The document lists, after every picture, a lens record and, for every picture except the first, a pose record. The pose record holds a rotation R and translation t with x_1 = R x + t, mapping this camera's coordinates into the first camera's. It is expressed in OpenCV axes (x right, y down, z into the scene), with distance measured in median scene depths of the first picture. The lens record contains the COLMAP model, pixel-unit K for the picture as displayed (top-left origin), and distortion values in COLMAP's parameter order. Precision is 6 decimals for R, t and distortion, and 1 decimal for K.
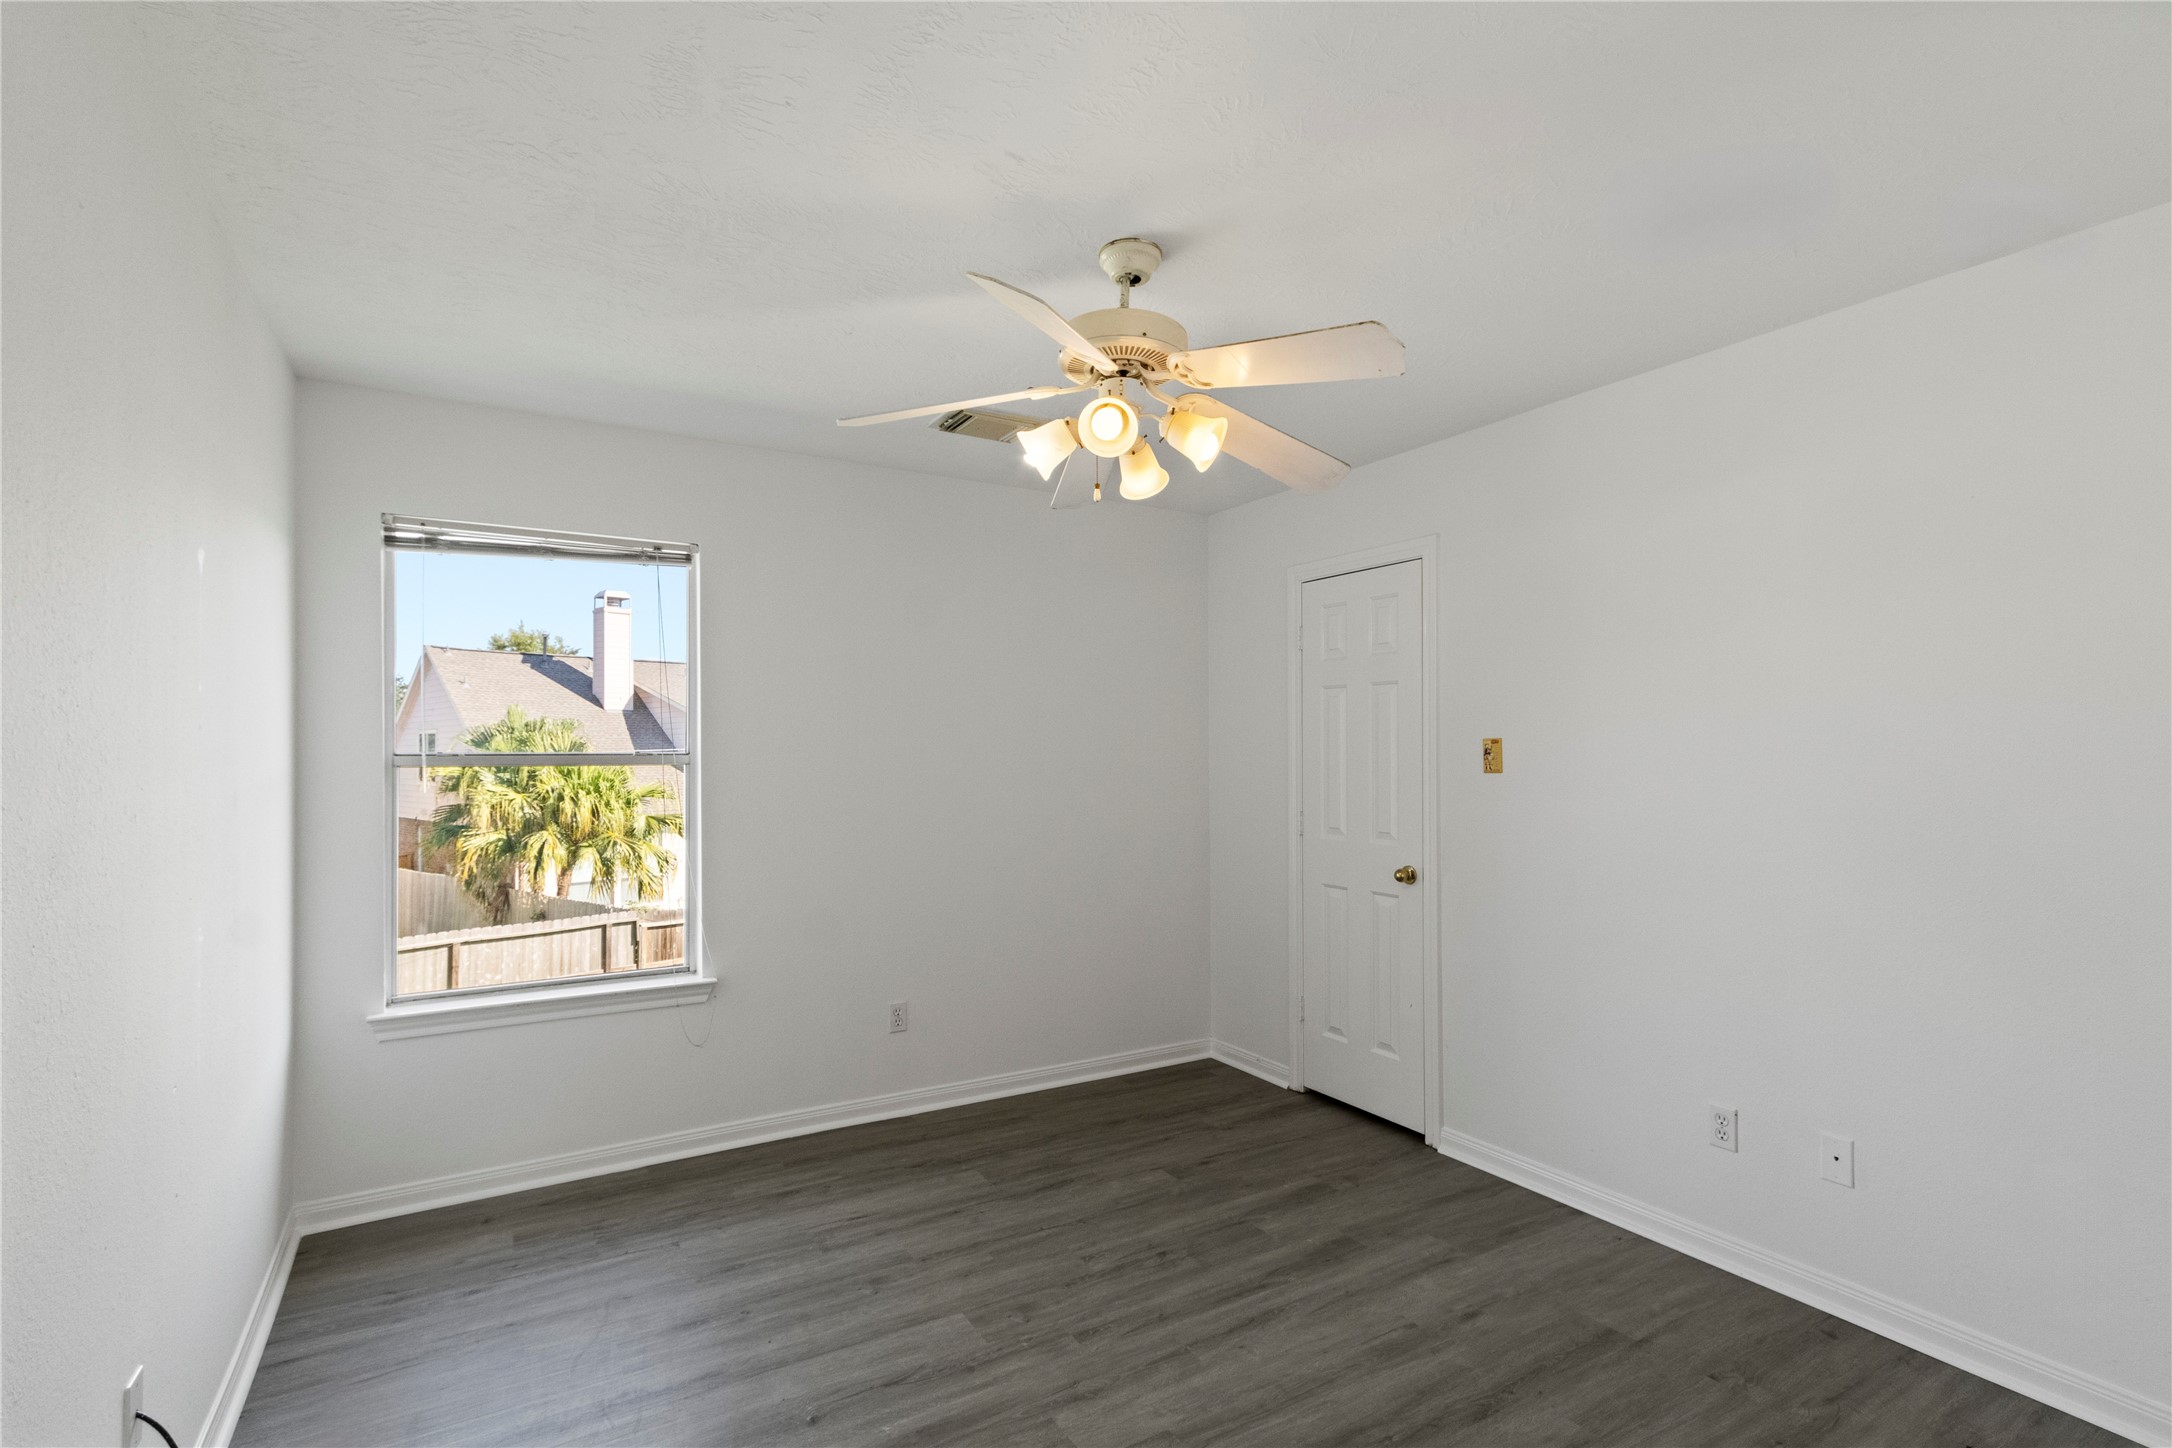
lens RADIAL K [[1017.0, 0, 1086.3], [0, 1017.0, 723.0], [0, 0, 1]] dist [-0.000284, -0.000014]
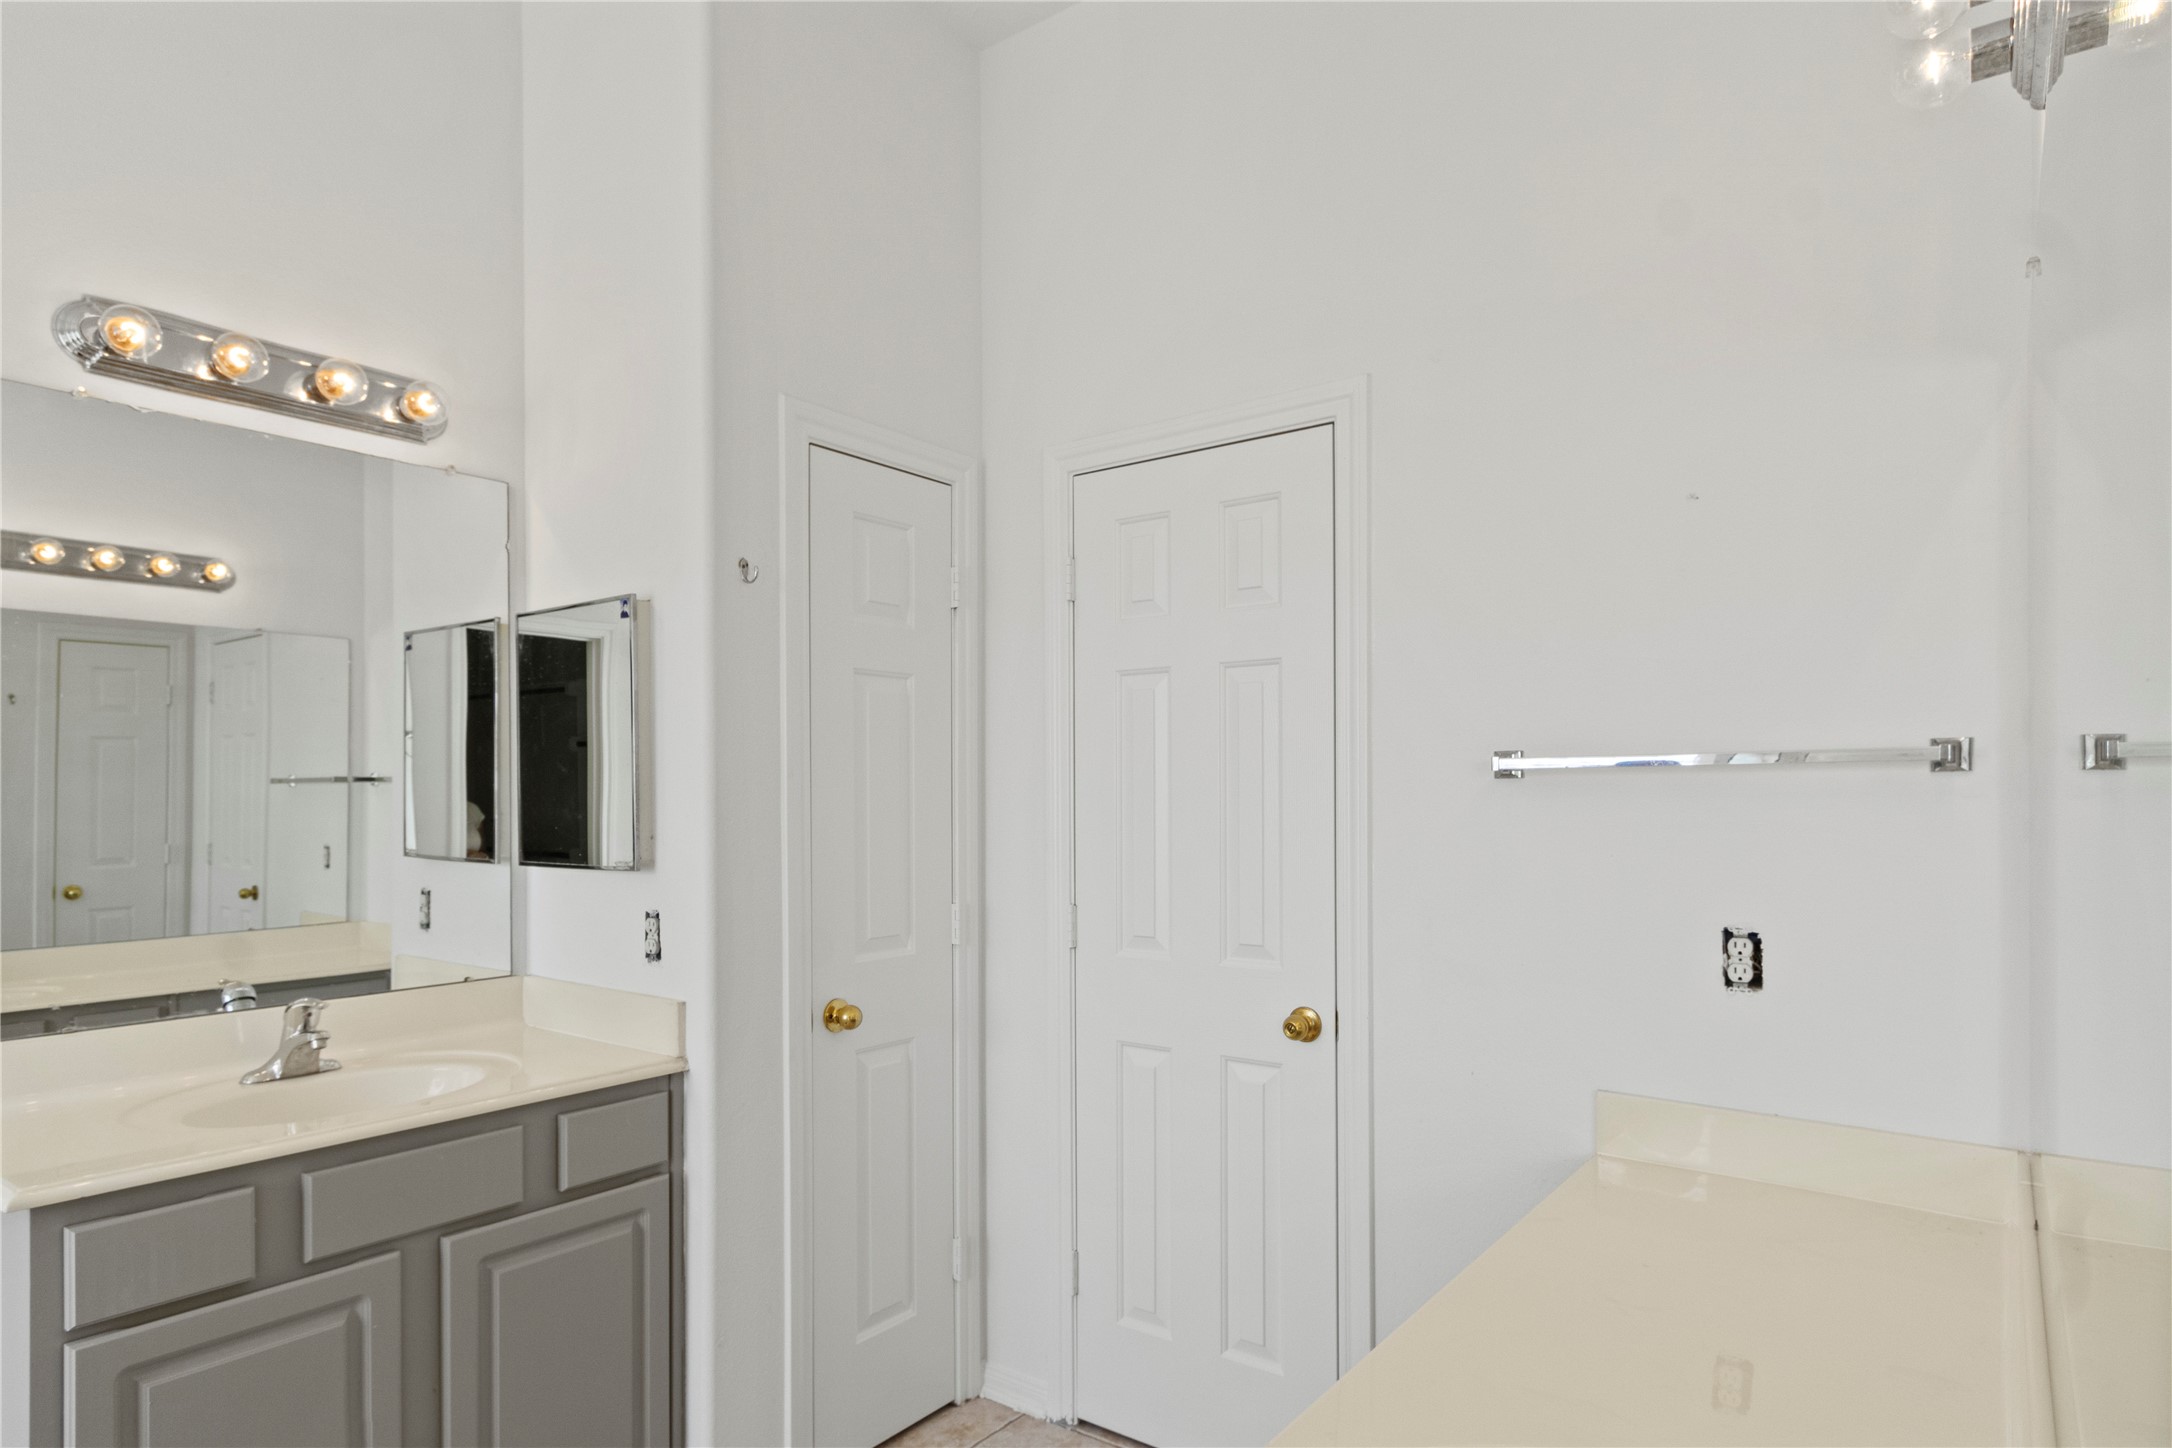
lens RADIAL K [[1153.6, 0, 1085.4], [0, 1153.6, 729.6], [0, 0, 1]] dist [0.004882, -0.000586]
pose [[0.915875, -0.005831, 0.401421, -0.026407], [0.006951, 0.999975, -0.001332, -0.004000], [-0.401403, 0.004010, 0.915893, 0.462304]]
